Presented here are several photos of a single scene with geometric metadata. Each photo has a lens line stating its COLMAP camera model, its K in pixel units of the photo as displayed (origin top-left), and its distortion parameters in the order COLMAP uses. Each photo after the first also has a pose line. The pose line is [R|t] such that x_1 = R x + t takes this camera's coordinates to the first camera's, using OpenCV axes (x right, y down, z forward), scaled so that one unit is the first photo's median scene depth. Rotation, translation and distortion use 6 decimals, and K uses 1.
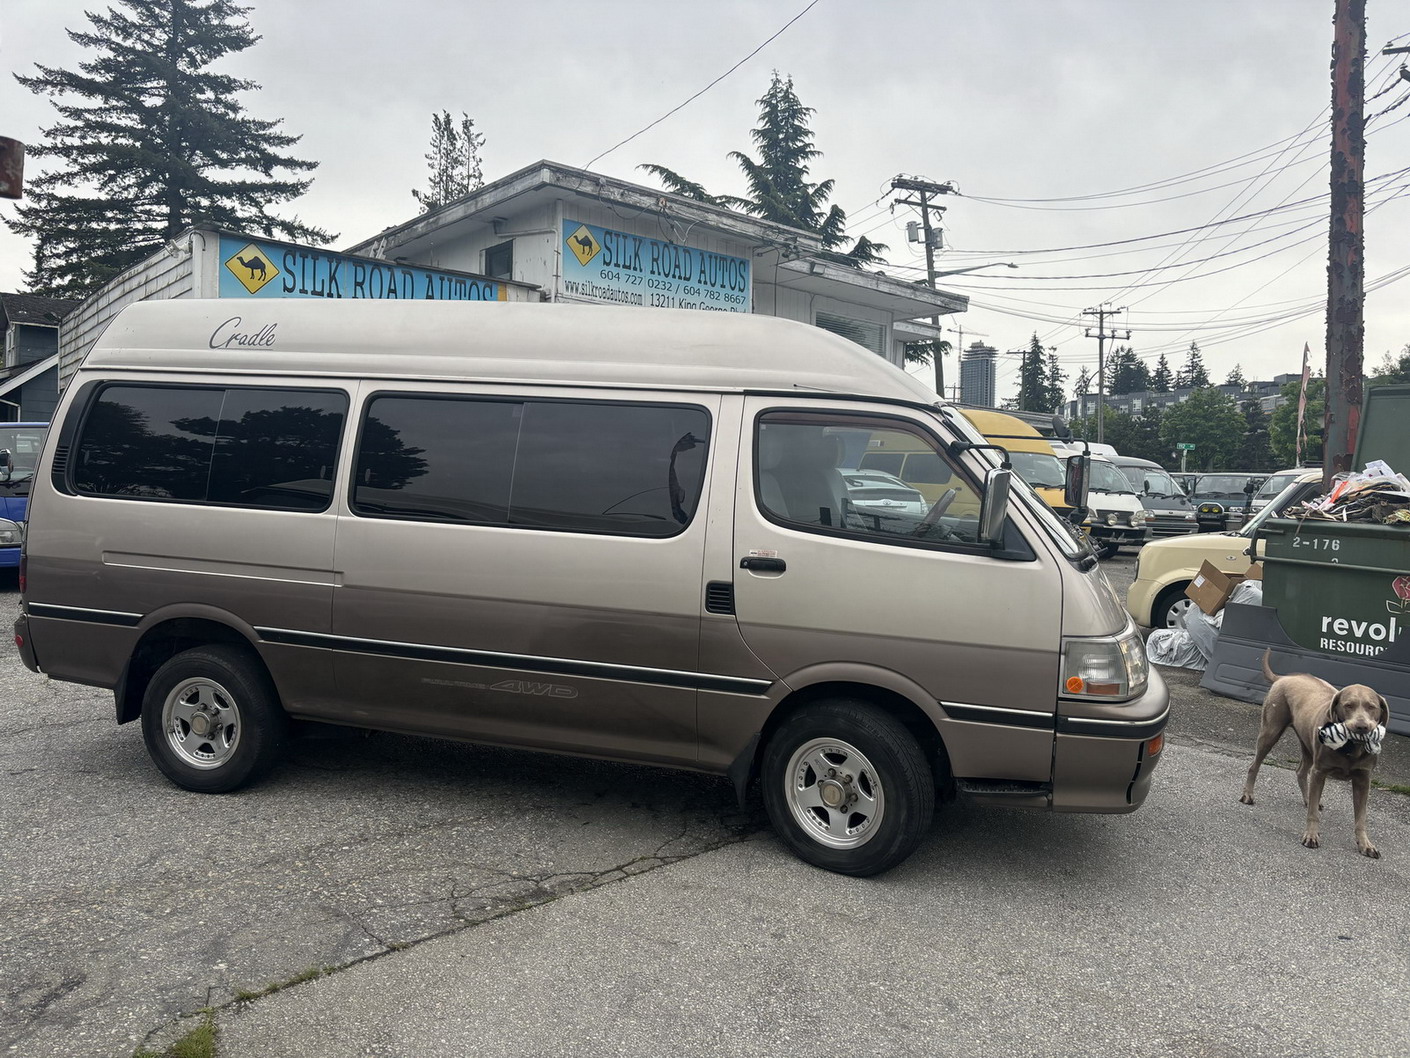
lens RADIAL K [[1097.8, 0, 705.0], [0, 1097.8, 529.0], [0, 0, 1]] dist [0.003383, -0.010272]
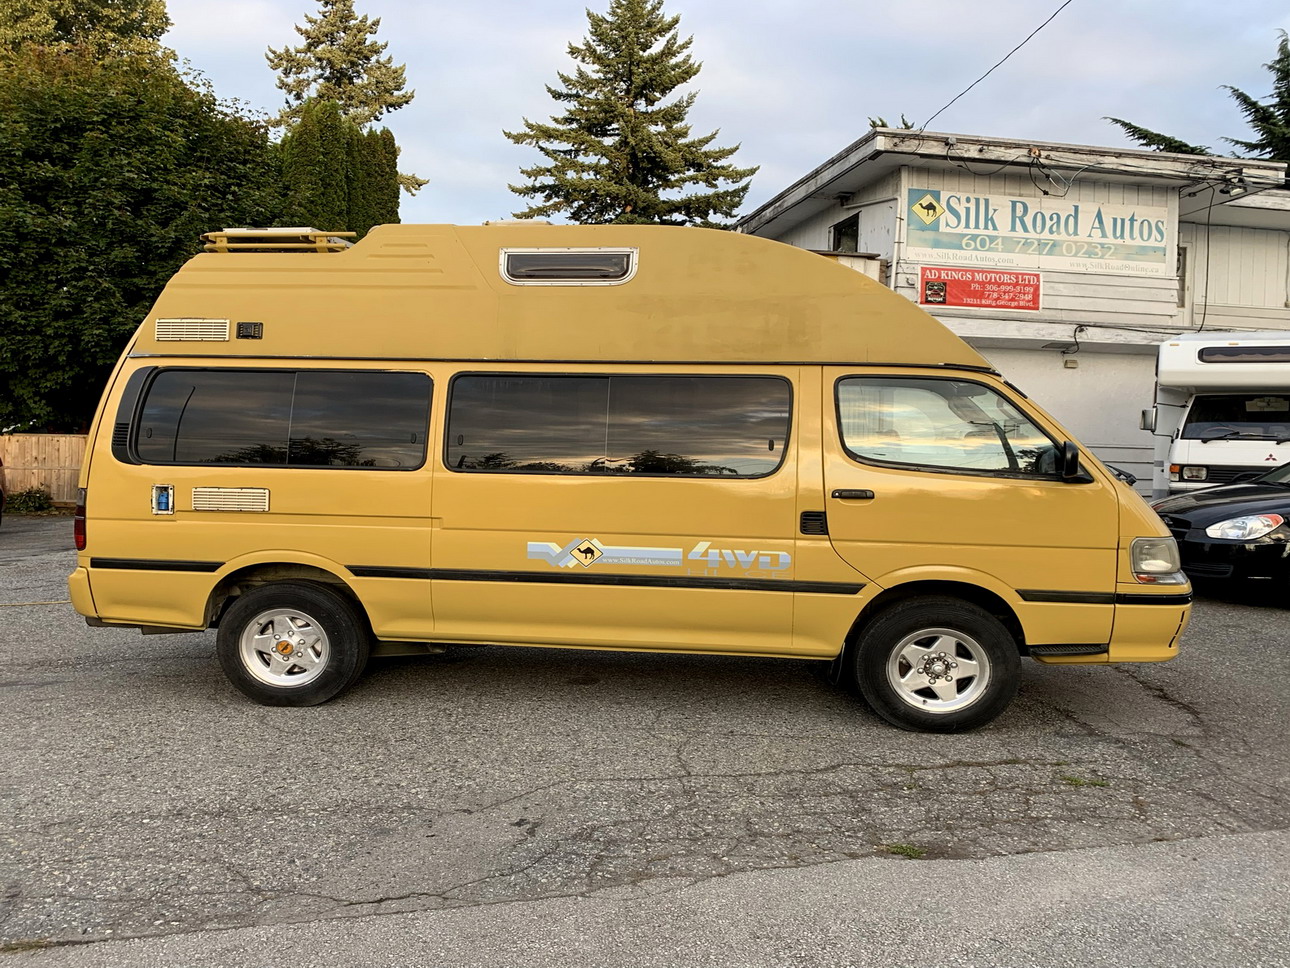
lens RADIAL K [[962.1, 0, 644.9], [0, 962.1, 510.8], [0, 0, 1]] dist [0.001080, 0.000127]
pose [[0.848110, 0.030518, -0.528941, 0.124437], [-0.018145, 0.999427, 0.028570, -0.007021], [0.529510, -0.014632, 0.848177, 0.116744]]
